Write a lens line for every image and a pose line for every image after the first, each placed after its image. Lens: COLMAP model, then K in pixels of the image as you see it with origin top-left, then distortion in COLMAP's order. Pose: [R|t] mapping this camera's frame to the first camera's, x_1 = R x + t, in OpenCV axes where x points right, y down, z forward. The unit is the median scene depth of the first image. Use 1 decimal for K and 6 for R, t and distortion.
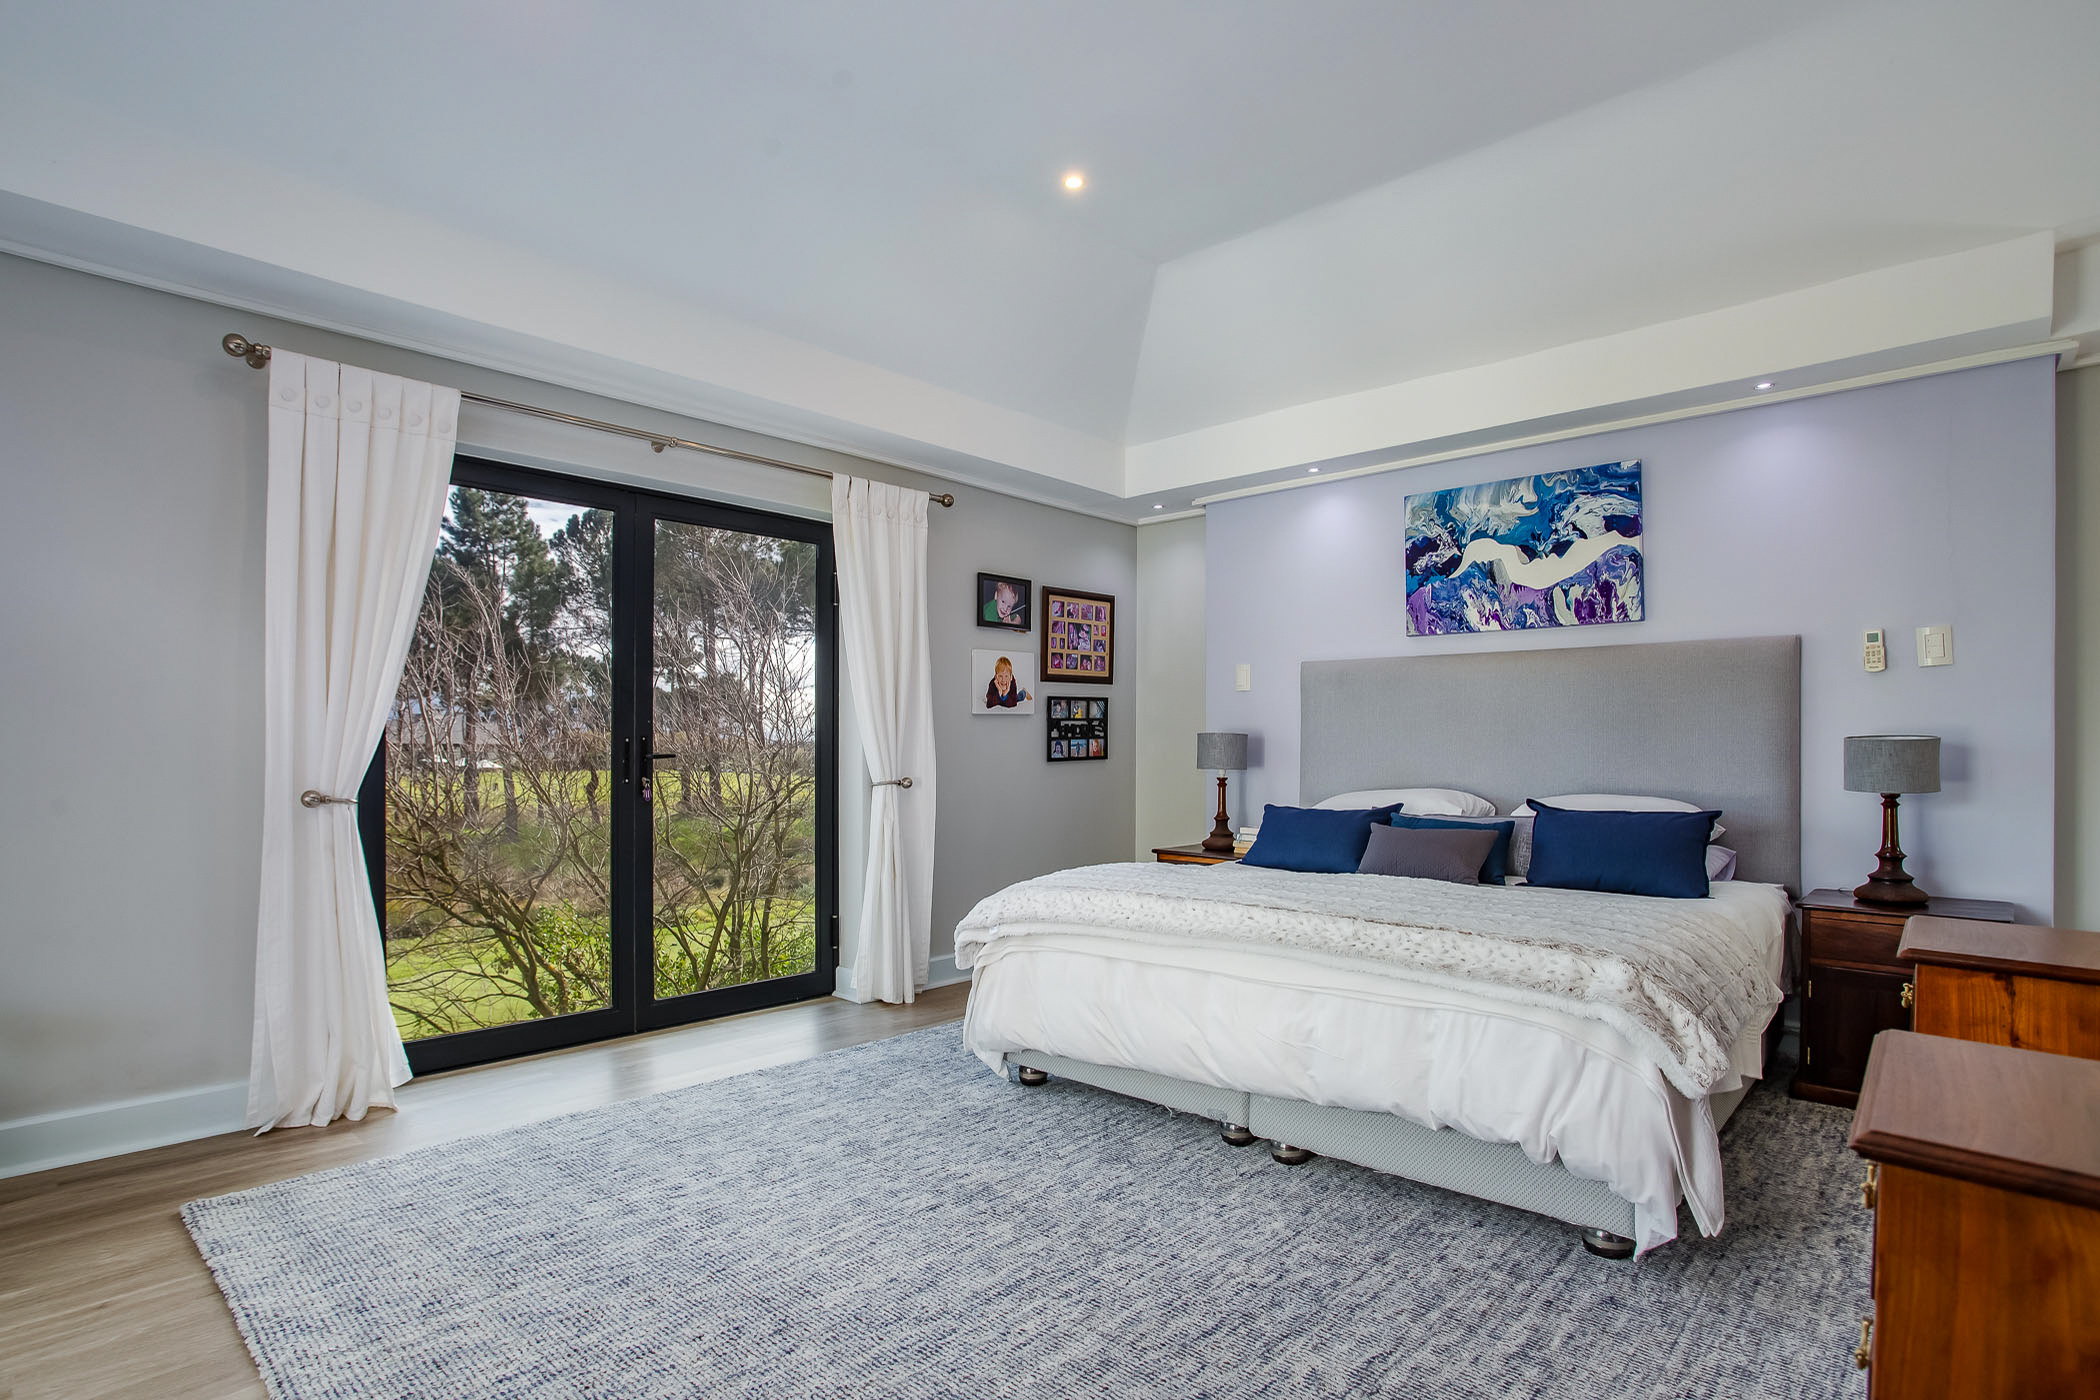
lens RADIAL K [[1110.0, 0, 1021.0], [0, 1110.0, 756.6], [0, 0, 1]] dist [-0.056851, 0.031253]
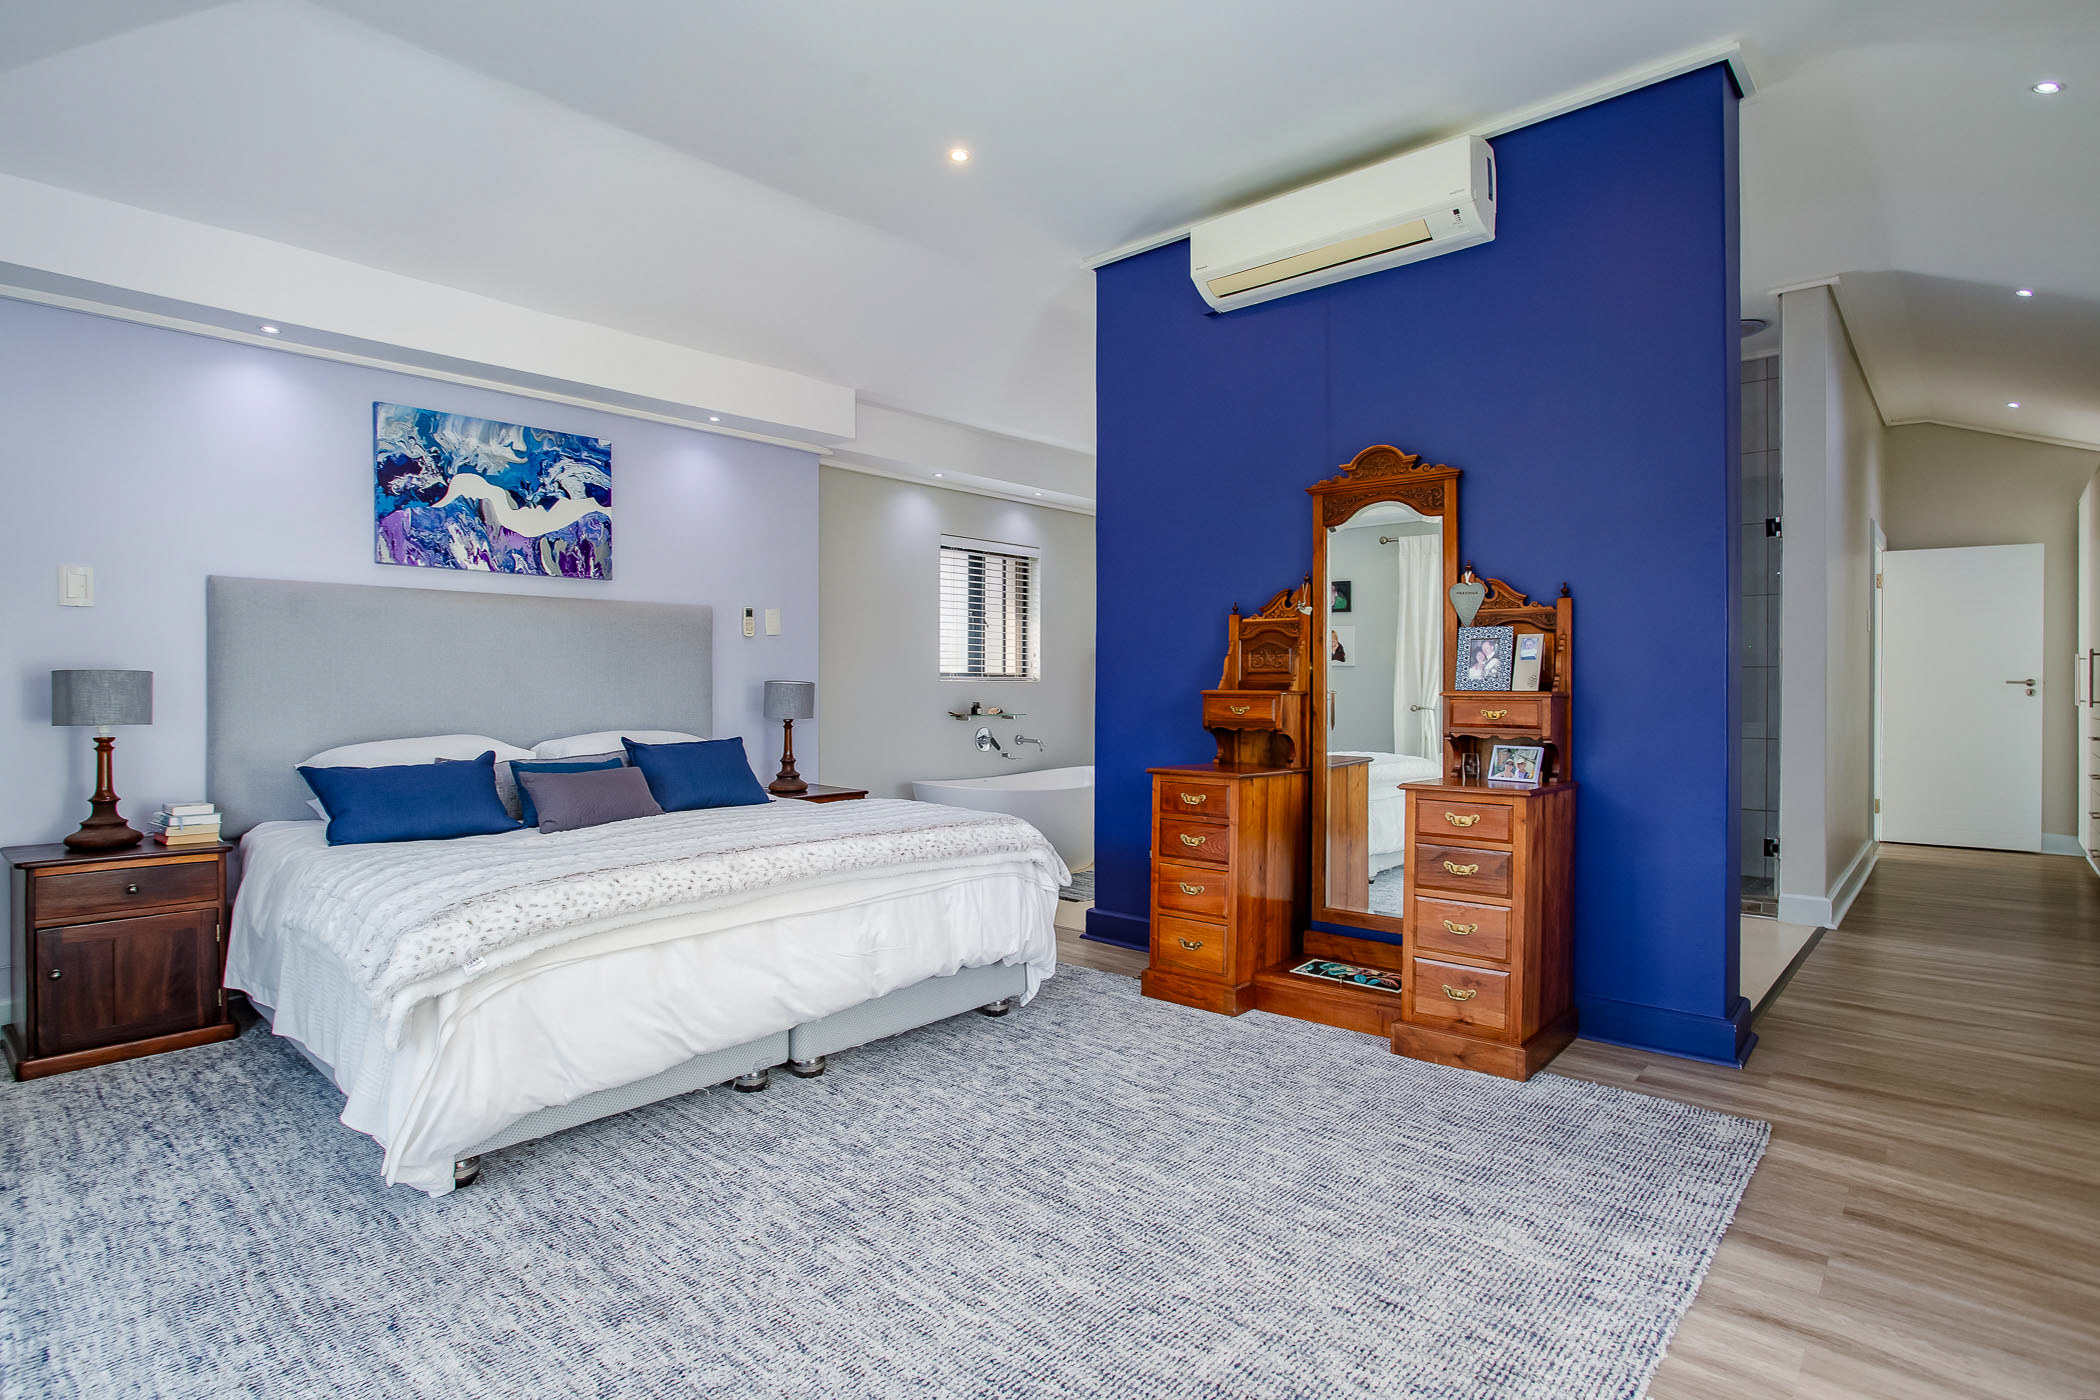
lens RADIAL K [[1092.8, 0, 1050.0], [0, 1092.8, 700.0], [0, 0, 1]] dist [-0.103697, 0.067246]
pose [[-0.069247, -0.011703, 0.997531, -0.555350], [0.010344, 0.999869, 0.012448, -0.006208], [-0.997546, 0.011181, -0.069117, 0.566443]]
